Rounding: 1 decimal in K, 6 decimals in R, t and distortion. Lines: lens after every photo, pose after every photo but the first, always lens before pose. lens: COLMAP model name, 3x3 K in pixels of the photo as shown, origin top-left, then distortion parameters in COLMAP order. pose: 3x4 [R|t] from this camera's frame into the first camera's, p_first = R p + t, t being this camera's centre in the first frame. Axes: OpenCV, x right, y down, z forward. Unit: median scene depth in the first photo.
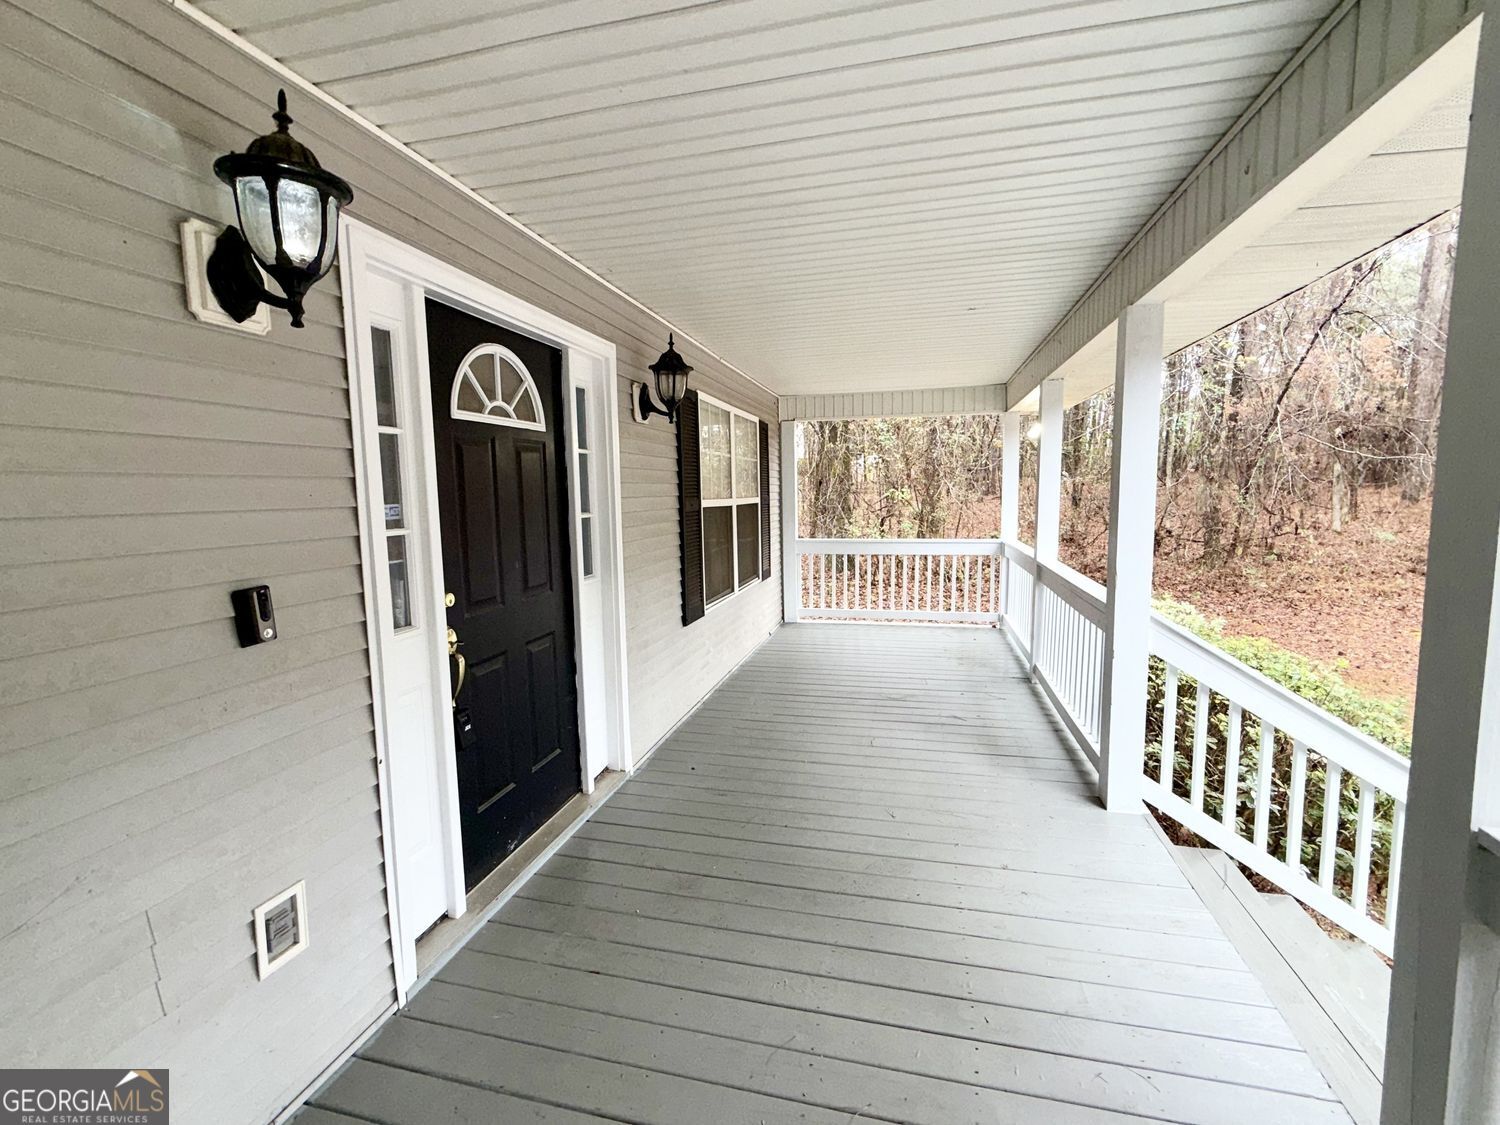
lens RADIAL K [[676.1, 0, 750.0], [0, 676.1, 562.5], [0, 0, 1]] dist [0.010243, 0.000209]
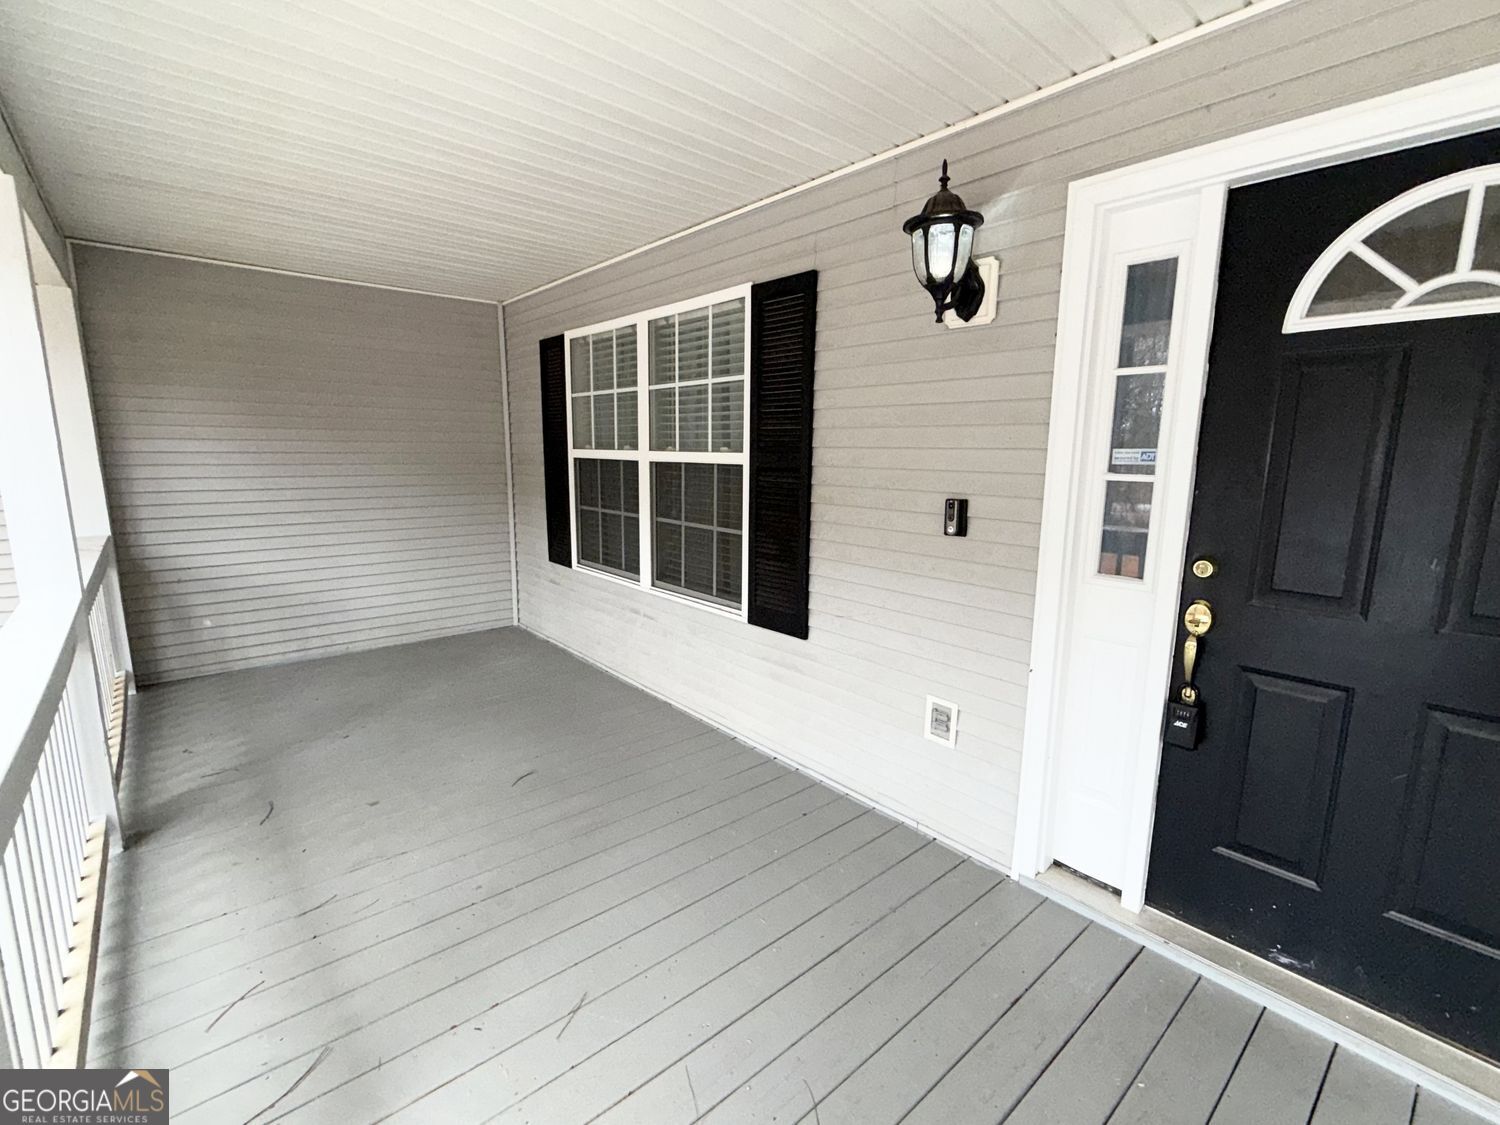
lens RADIAL K [[676.1, 0, 750.0], [0, 676.1, 562.5], [0, 0, 1]] dist [0.010243, 0.000209]
pose [[-0.574949, 0.147891, -0.804712, 0.564742], [-0.087946, 0.966659, 0.240489, -0.107833], [0.813449, 0.209040, -0.542774, 1.058523]]
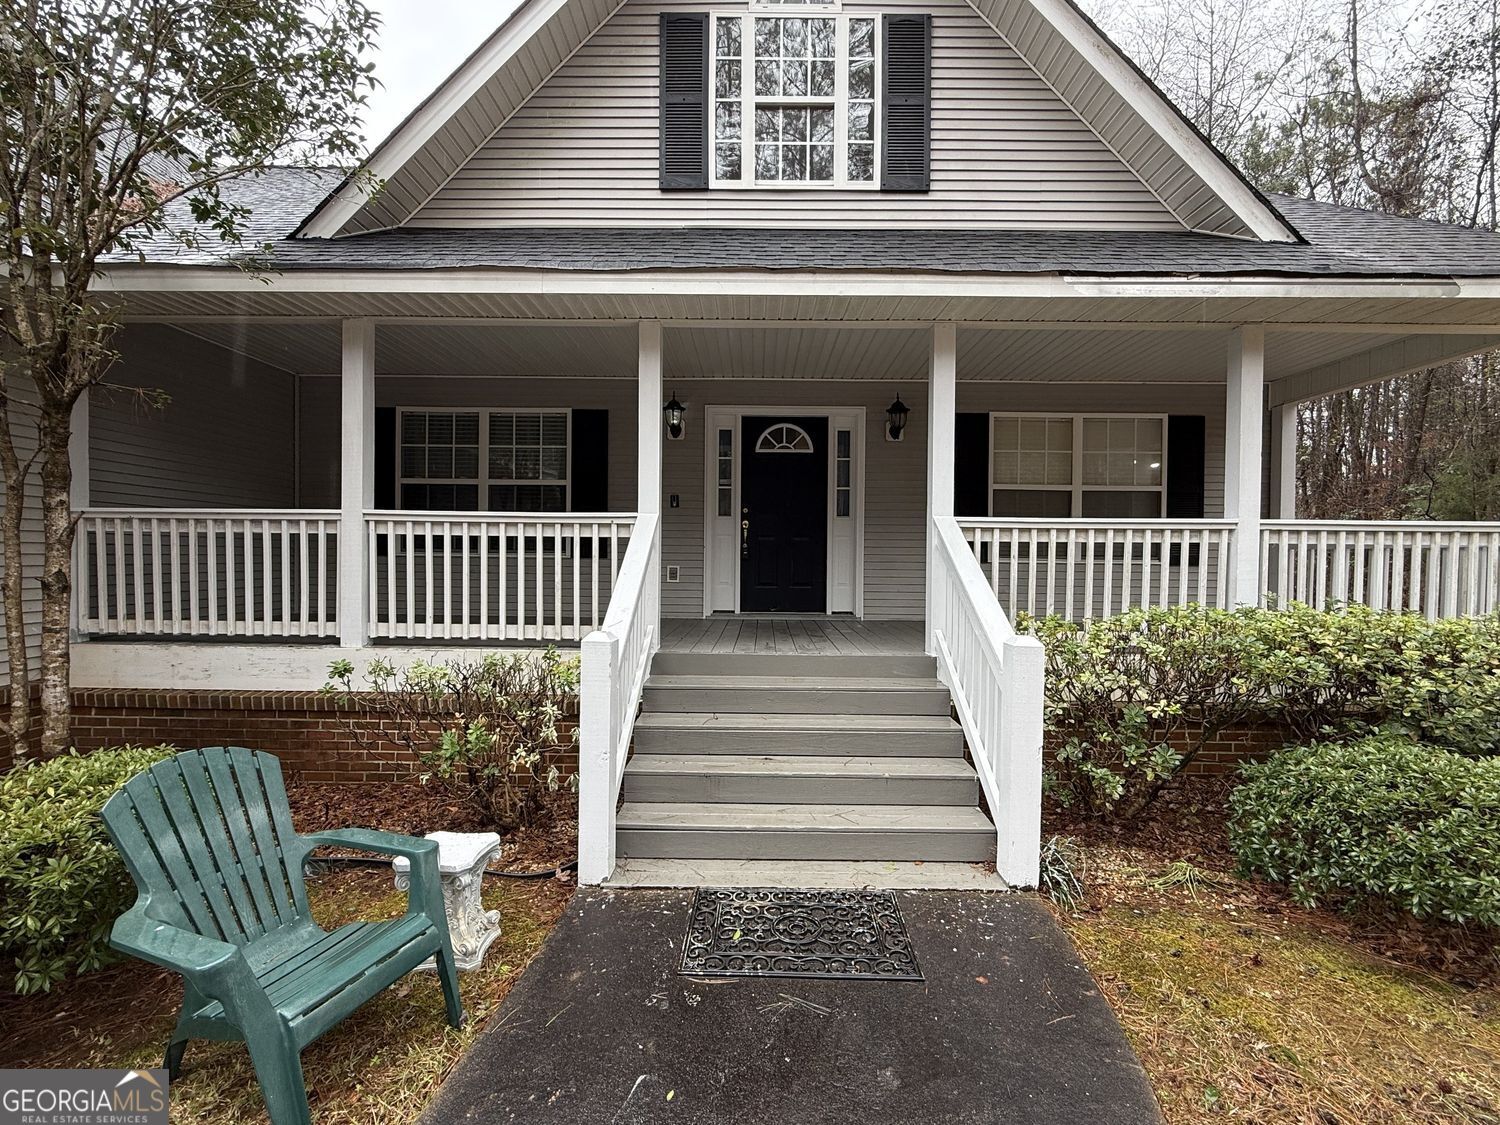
lens RADIAL K [[676.1, 0, 750.0], [0, 676.1, 562.5], [0, 0, 1]] dist [0.010243, 0.000209]
pose [[0.233707, 0.046812, -0.971180, 2.747363], [-0.116357, 0.993009, 0.019864, 0.242970], [0.965320, 0.108362, 0.237520, 0.325128]]
